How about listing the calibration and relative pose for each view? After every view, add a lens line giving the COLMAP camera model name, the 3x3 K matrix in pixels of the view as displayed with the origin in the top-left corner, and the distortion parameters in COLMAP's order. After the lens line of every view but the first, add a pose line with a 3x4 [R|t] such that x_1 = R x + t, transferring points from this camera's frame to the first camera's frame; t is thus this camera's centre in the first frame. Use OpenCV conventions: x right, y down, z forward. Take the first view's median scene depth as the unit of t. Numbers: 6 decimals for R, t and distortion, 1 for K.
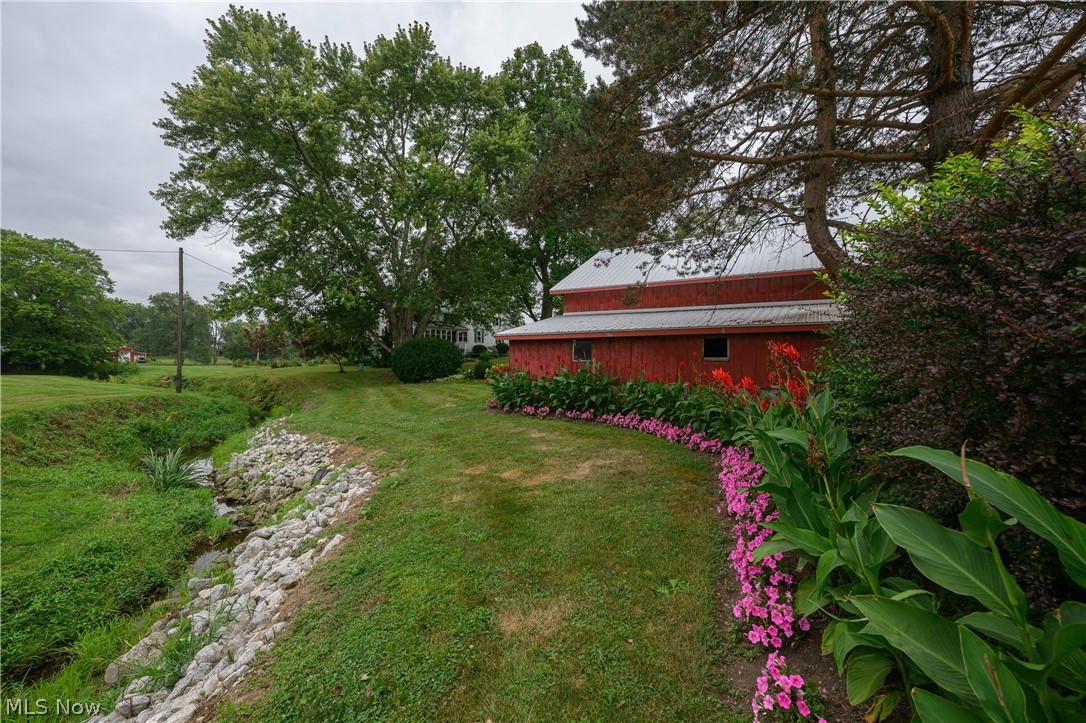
lens RADIAL K [[439.8, 0, 544.9], [0, 439.8, 362.2], [0, 0, 1]] dist [-0.002813, -0.000188]
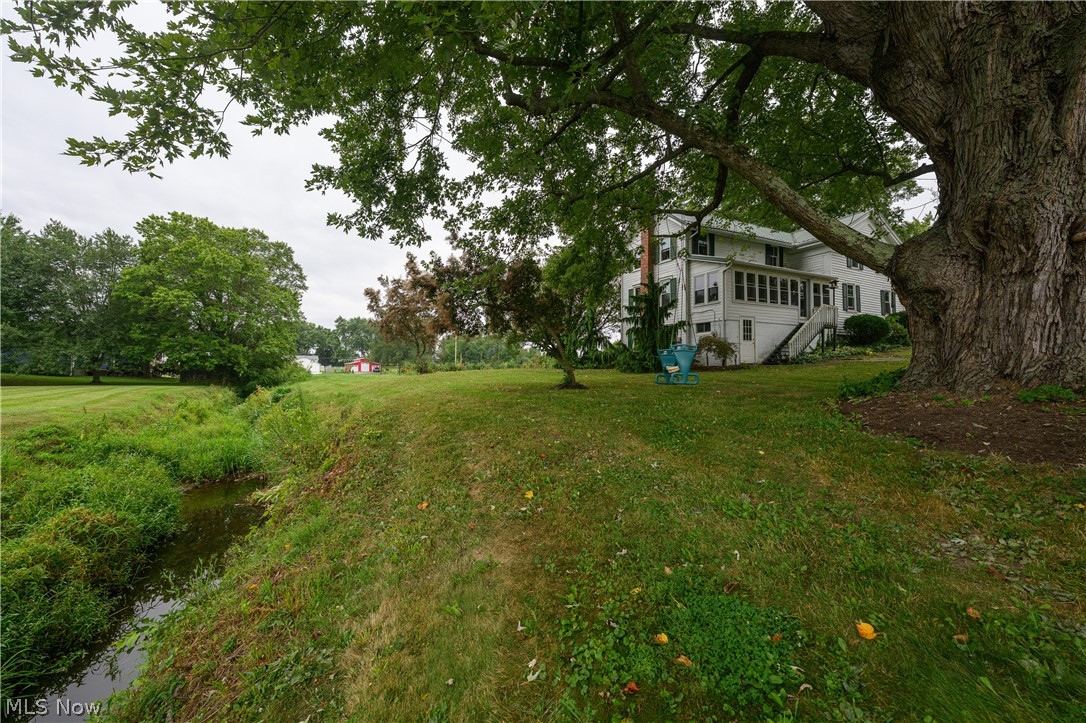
lens RADIAL K [[439.8, 0, 543.9], [0, 439.8, 367.0], [0, 0, 1]] dist [-0.002813, -0.000188]
pose [[0.908579, -0.011633, -0.417552, -0.246884], [0.008014, 0.999914, -0.010420, 0.009560], [0.417637, 0.006122, 0.908594, 0.518693]]
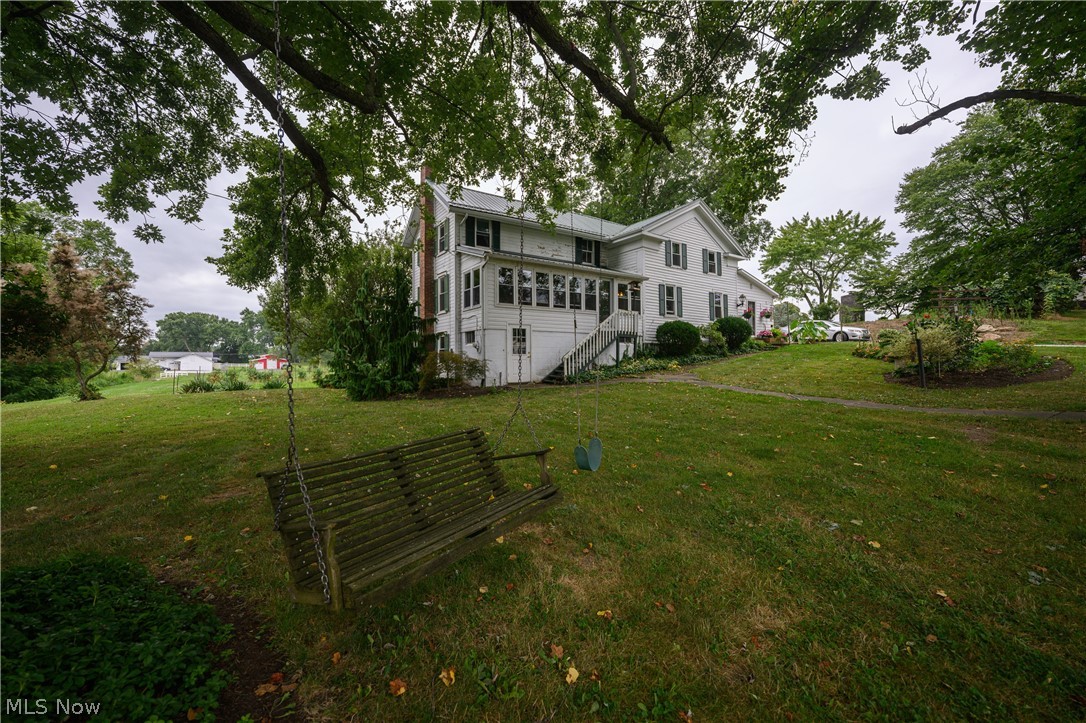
lens RADIAL K [[439.8, 0, 543.5], [0, 439.8, 363.3], [0, 0, 1]] dist [-0.002813, -0.000188]
pose [[0.952175, -0.012877, -0.305281, -0.143109], [0.012692, 0.999916, -0.002590, -0.006989], [0.305289, -0.001409, 0.952259, 0.640780]]
